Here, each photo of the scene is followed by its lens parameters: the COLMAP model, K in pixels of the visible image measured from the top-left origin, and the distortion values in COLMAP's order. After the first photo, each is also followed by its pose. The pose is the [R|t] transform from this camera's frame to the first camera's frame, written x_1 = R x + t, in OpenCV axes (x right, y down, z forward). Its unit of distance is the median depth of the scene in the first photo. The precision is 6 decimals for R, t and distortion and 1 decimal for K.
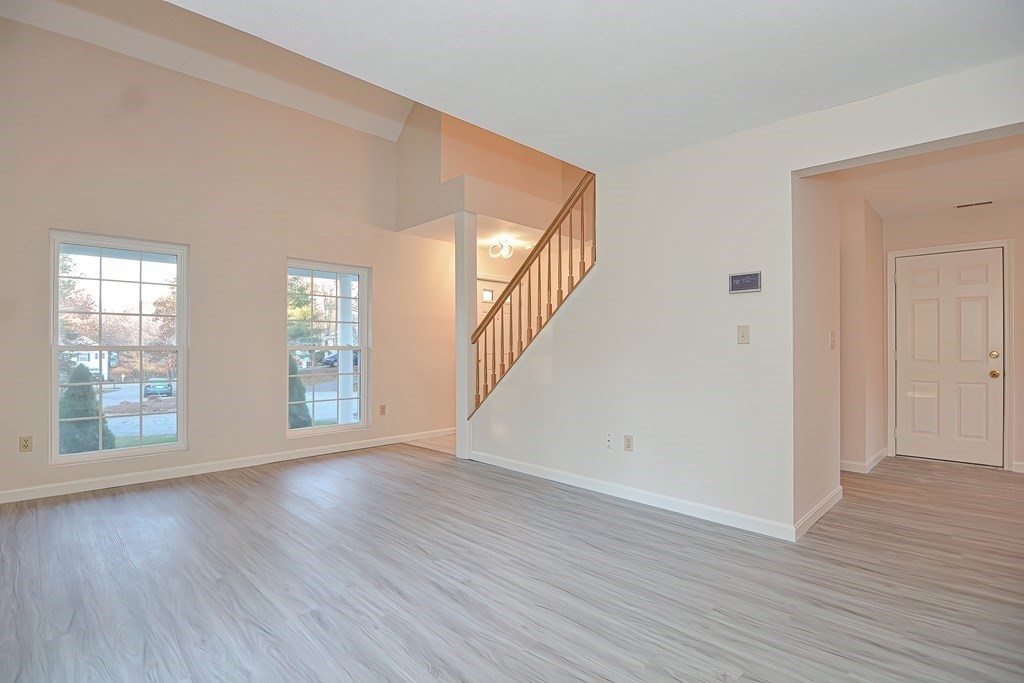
lens RADIAL K [[500.0, 0, 509.7], [0, 500.0, 337.5], [0, 0, 1]] dist [-0.023707, -0.000435]
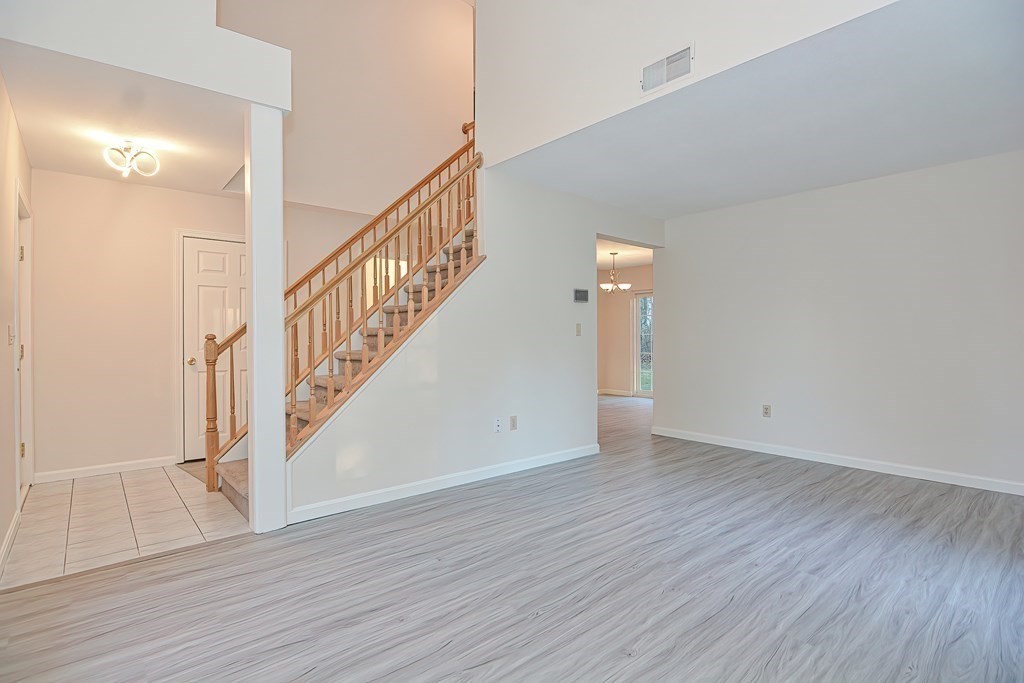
lens RADIAL K [[500.0, 0, 509.7], [0, 500.0, 337.5], [0, 0, 1]] dist [-0.023707, -0.000435]
pose [[0.076771, -0.009365, 0.997005, -1.087457], [-0.011817, 0.999877, 0.010302, 0.004705], [-0.996979, -0.012572, 0.076651, 1.110974]]
